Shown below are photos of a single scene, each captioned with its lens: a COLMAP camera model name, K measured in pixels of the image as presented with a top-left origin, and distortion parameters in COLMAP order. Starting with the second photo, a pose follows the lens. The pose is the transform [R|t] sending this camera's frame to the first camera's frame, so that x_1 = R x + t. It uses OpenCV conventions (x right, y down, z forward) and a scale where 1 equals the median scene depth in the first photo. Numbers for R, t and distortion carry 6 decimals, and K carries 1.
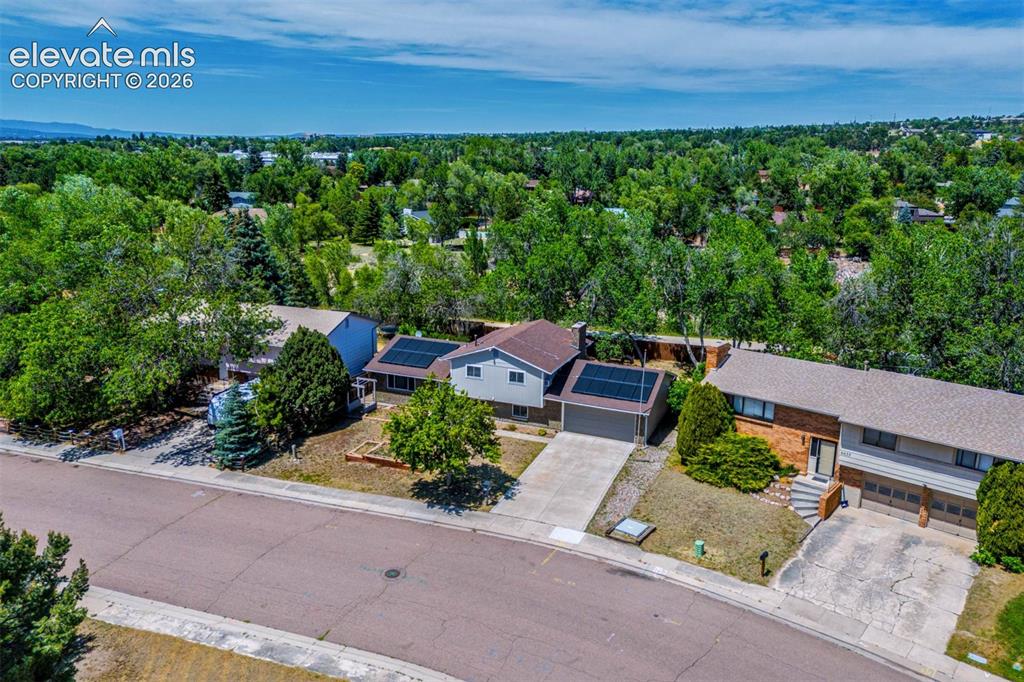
lens RADIAL K [[751.2, 0, 515.2], [0, 751.2, 341.3], [0, 0, 1]] dist [0.045386, -0.018159]
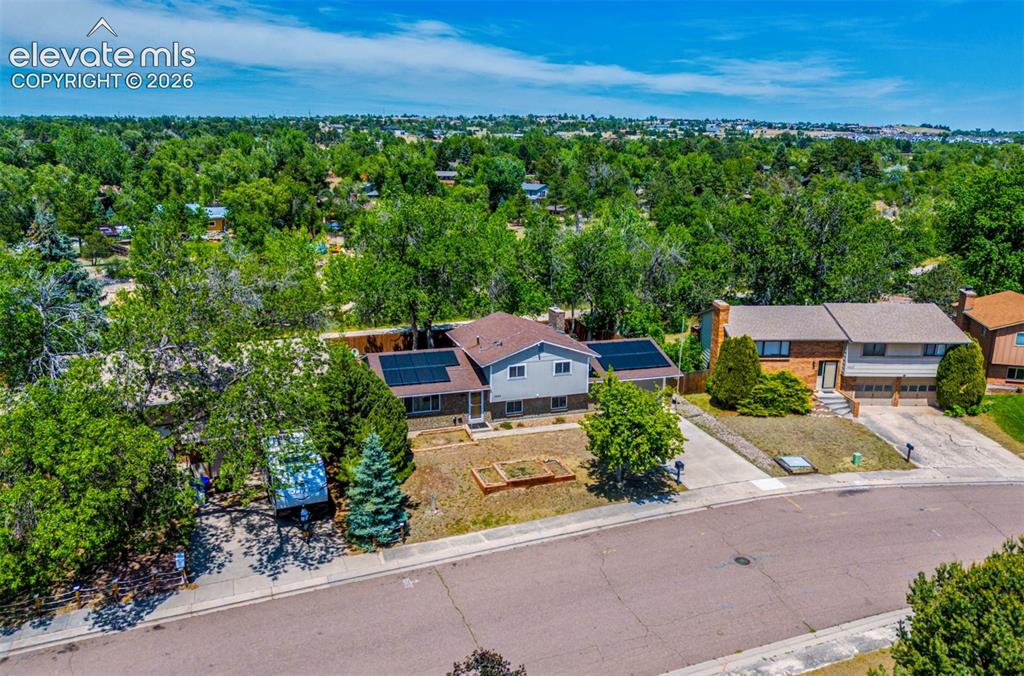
lens RADIAL K [[751.2, 0, 511.5], [0, 751.2, 344.9], [0, 0, 1]] dist [0.045386, -0.018159]
pose [[0.754234, -0.169927, 0.634237, -0.808789], [0.161292, 0.984284, 0.071904, -0.076400], [-0.636487, 0.048065, 0.769788, 0.344525]]
